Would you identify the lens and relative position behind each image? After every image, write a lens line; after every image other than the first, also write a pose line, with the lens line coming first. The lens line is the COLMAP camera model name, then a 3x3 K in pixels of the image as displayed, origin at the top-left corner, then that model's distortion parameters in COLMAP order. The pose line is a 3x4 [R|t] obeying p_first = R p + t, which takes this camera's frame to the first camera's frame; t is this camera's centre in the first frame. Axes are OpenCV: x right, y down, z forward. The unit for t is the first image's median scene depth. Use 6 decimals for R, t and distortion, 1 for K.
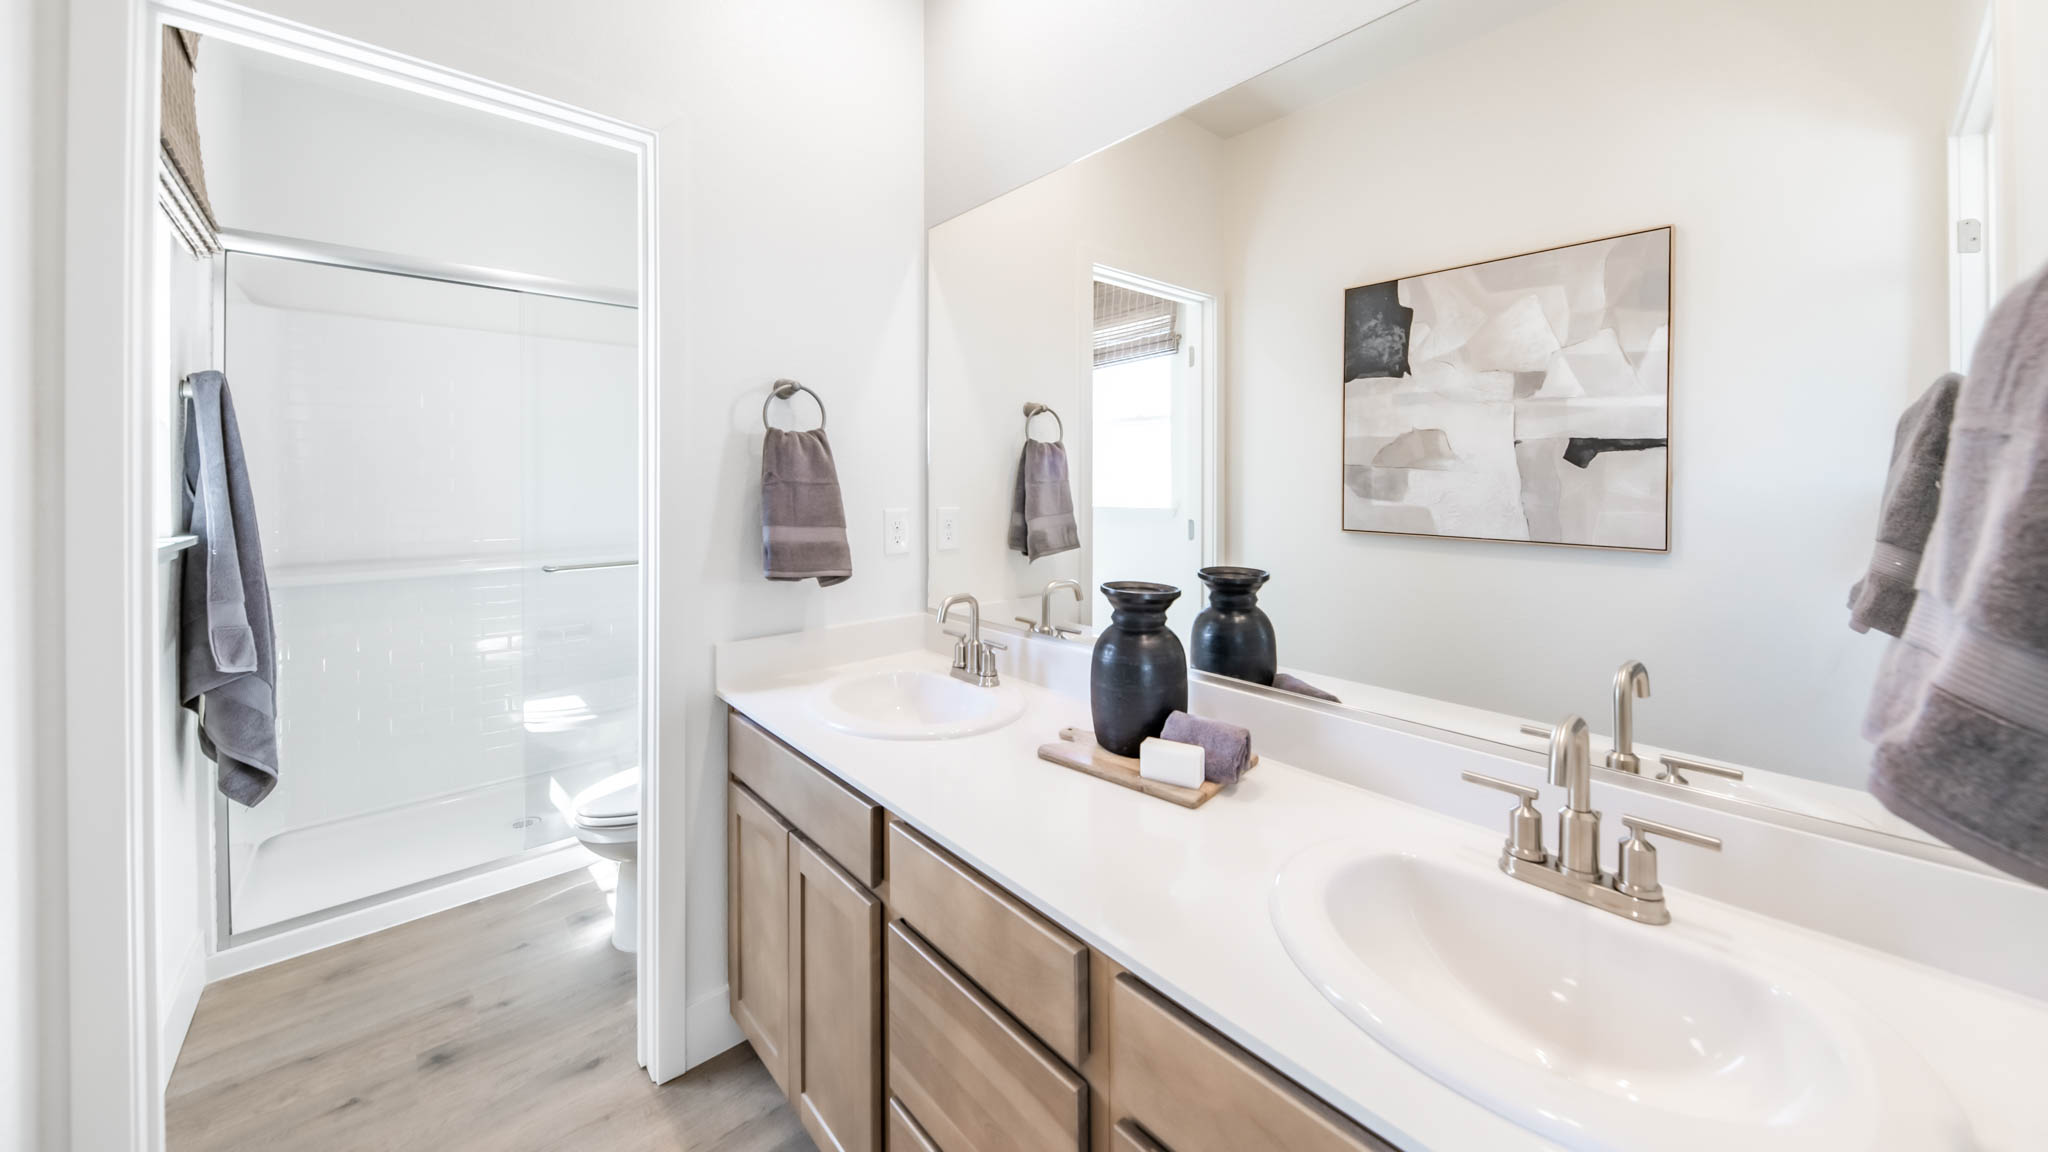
lens RADIAL K [[701.9, 0, 1031.9], [0, 701.9, 484.5], [0, 0, 1]] dist [0.010740, -0.005340]
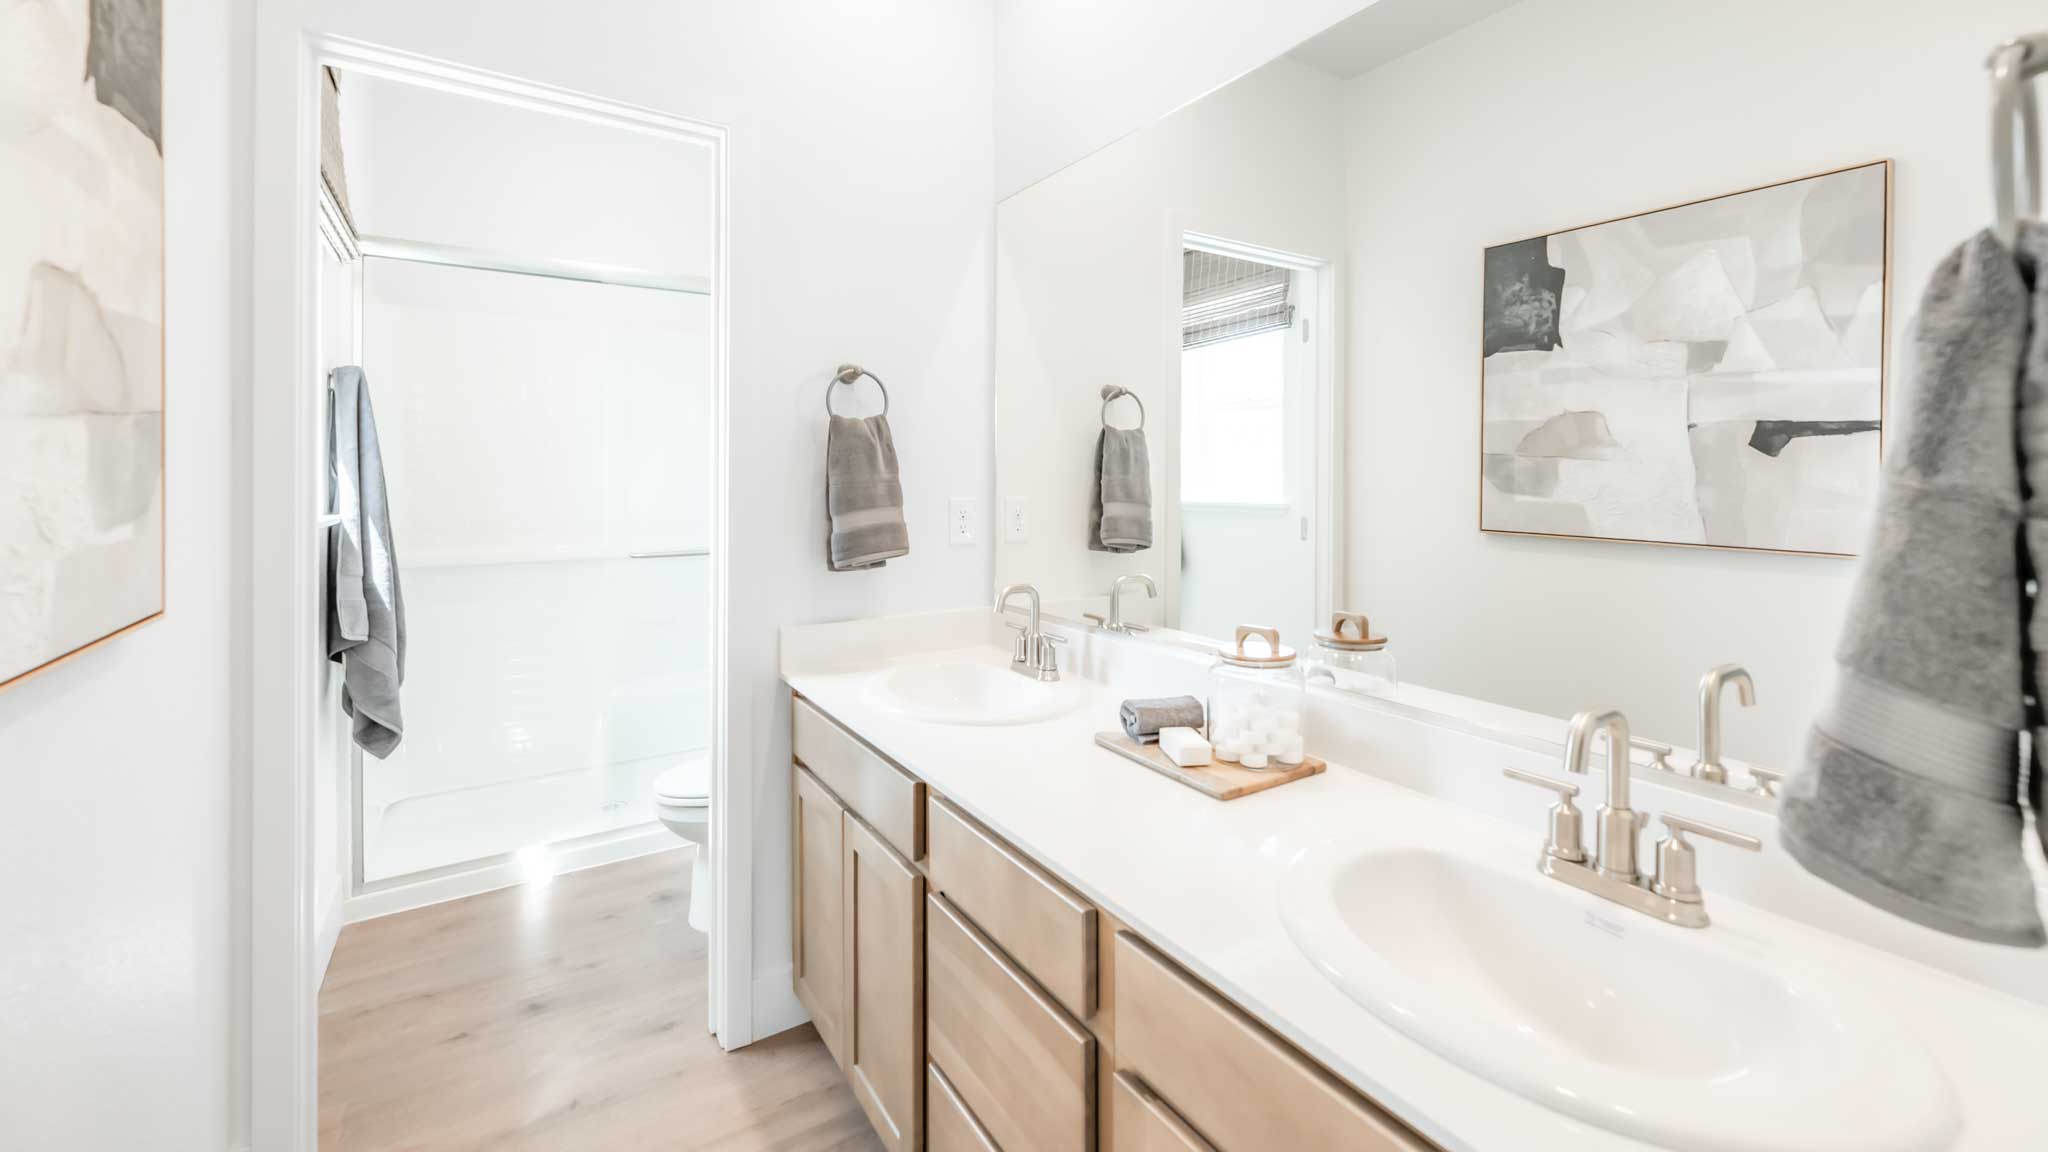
lens RADIAL K [[808.7, 0, 1032.1], [0, 808.7, 485.4], [0, 0, 1]] dist [-0.000589, -0.000145]
pose [[0.988923, 0.006509, -0.148287, 0.076624], [-0.005793, 0.999969, 0.005266, 0.014058], [0.148317, -0.004348, 0.988930, -0.091075]]
